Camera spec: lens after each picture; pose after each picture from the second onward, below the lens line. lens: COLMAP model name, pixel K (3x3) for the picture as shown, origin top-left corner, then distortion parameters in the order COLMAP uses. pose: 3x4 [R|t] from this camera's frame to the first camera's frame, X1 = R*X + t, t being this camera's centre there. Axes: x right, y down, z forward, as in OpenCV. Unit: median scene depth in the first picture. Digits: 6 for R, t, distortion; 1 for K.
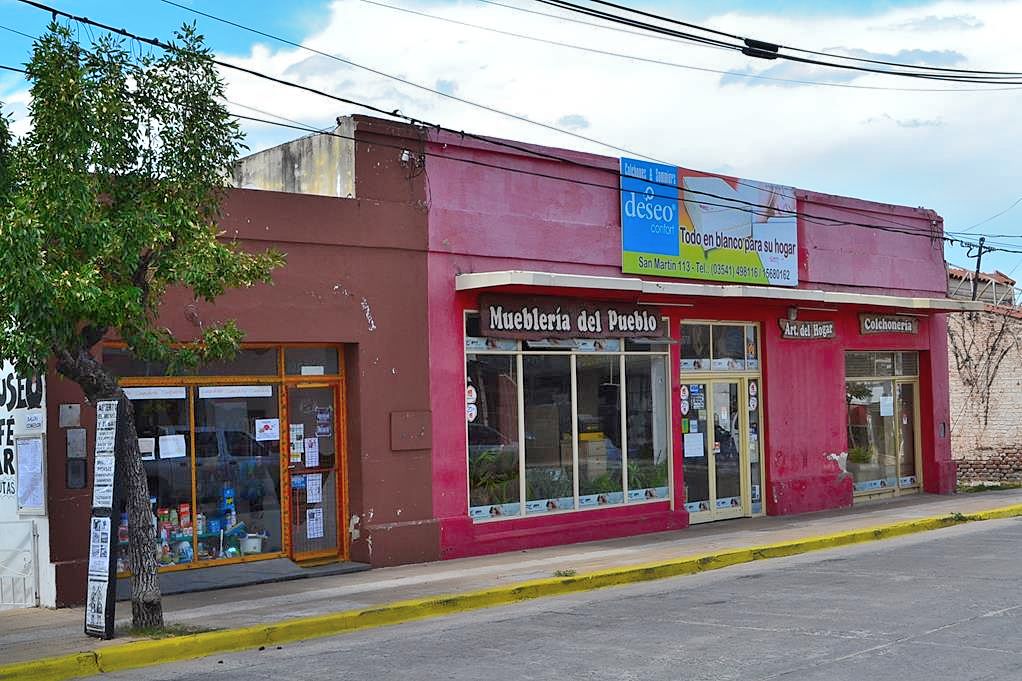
lens RADIAL K [[1448.7, 0, 511.0], [0, 1448.7, 340.5], [0, 0, 1]] dist [0.004071, -0.002112]
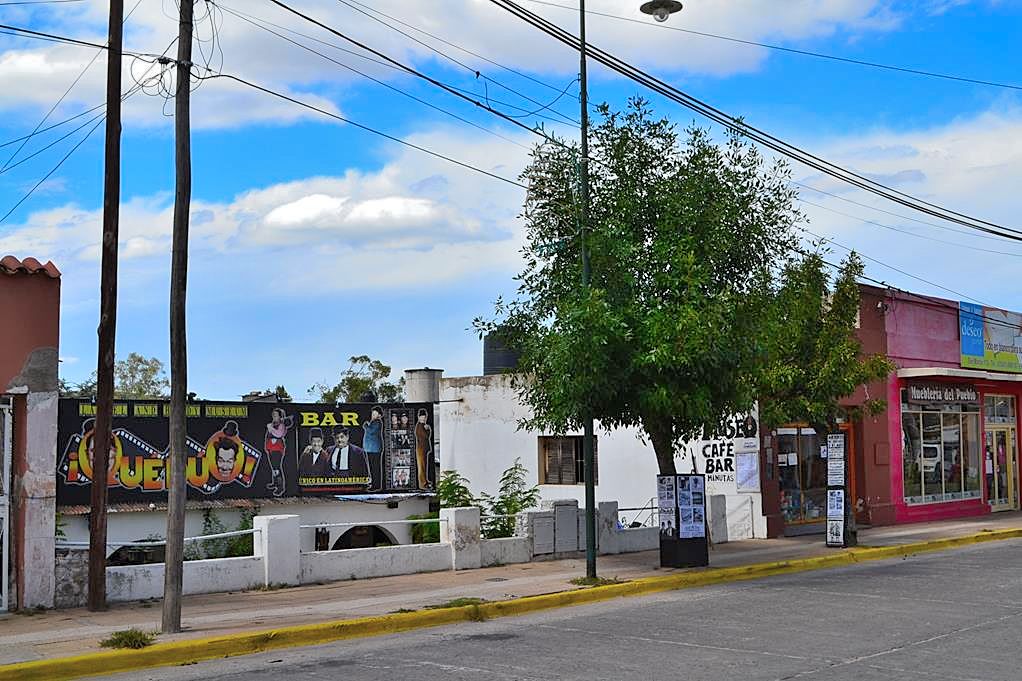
lens RADIAL K [[1141.4, 0, 511.0], [0, 1141.4, 340.5], [0, 0, 1]] dist [-0.018031, -0.026312]
pose [[0.998805, 0.012502, -0.047244, -0.389245], [-0.014736, 0.998775, -0.047237, -0.005221], [0.046595, 0.047877, 0.997766, -0.387425]]
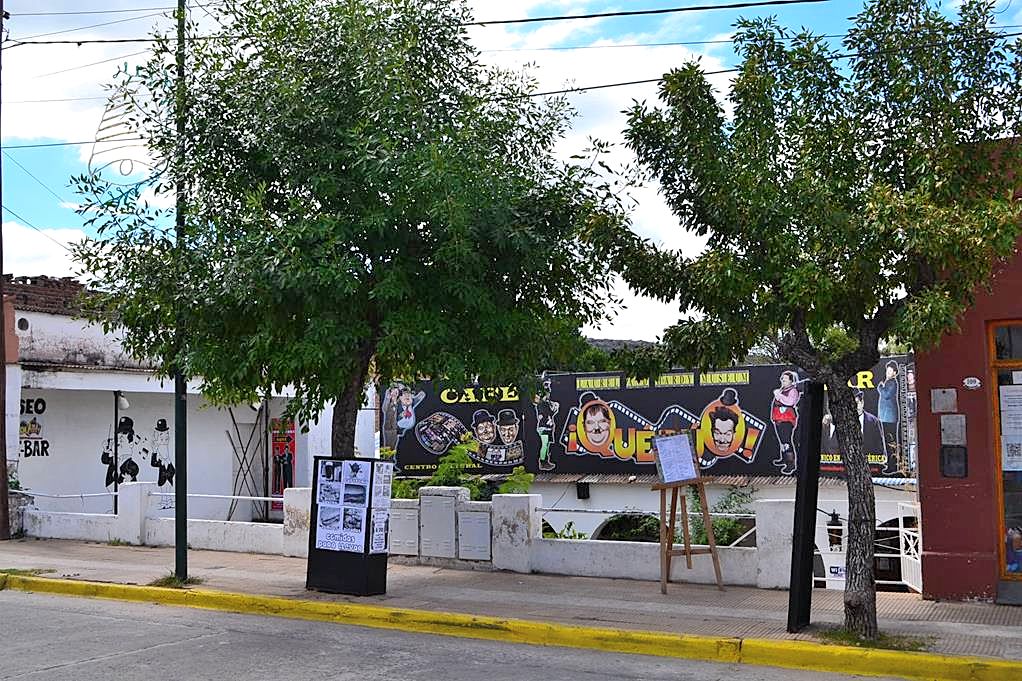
lens RADIAL K [[1098.3, 0, 511.0], [0, 1098.3, 340.5], [0, 0, 1]] dist [-0.004231, -0.000494]
pose [[0.217990, -0.057927, -0.974230, 0.234985], [0.051096, 0.997545, -0.047881, 0.021156], [0.974612, -0.039342, 0.220415, 0.379578]]
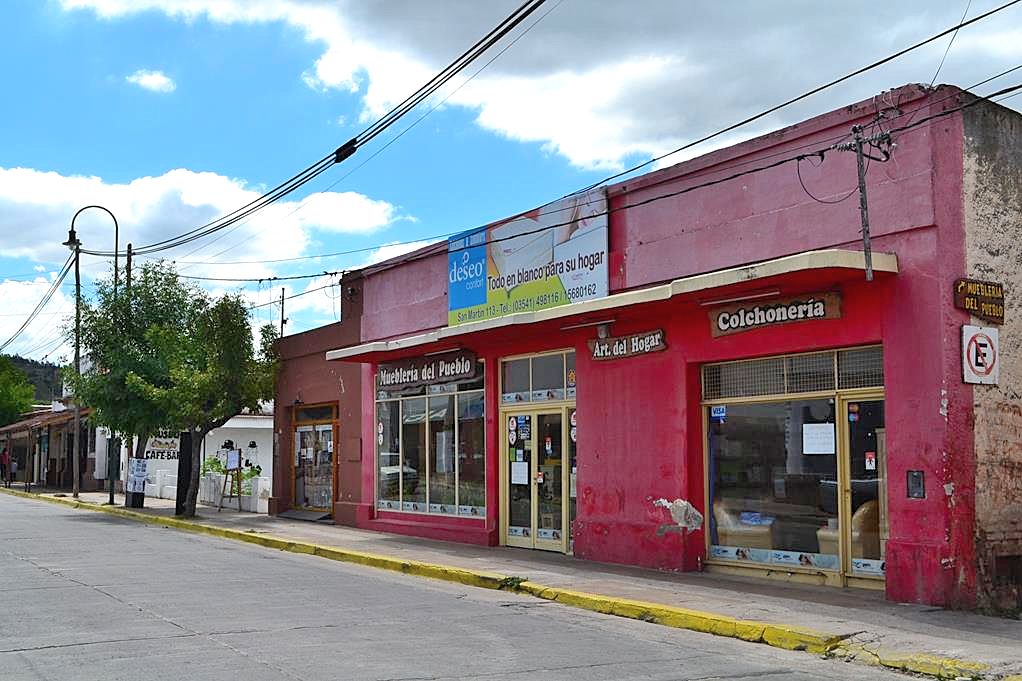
lens RADIAL K [[1217.4, 0, 510.4], [0, 1217.4, 340.9], [0, 0, 1]] dist [-0.017486, -0.006412]
pose [[-0.294905, -0.064487, -0.953348, 1.026754], [0.049465, 0.995352, -0.082630, 0.050907], [0.954245, -0.071525, -0.290344, 1.309072]]
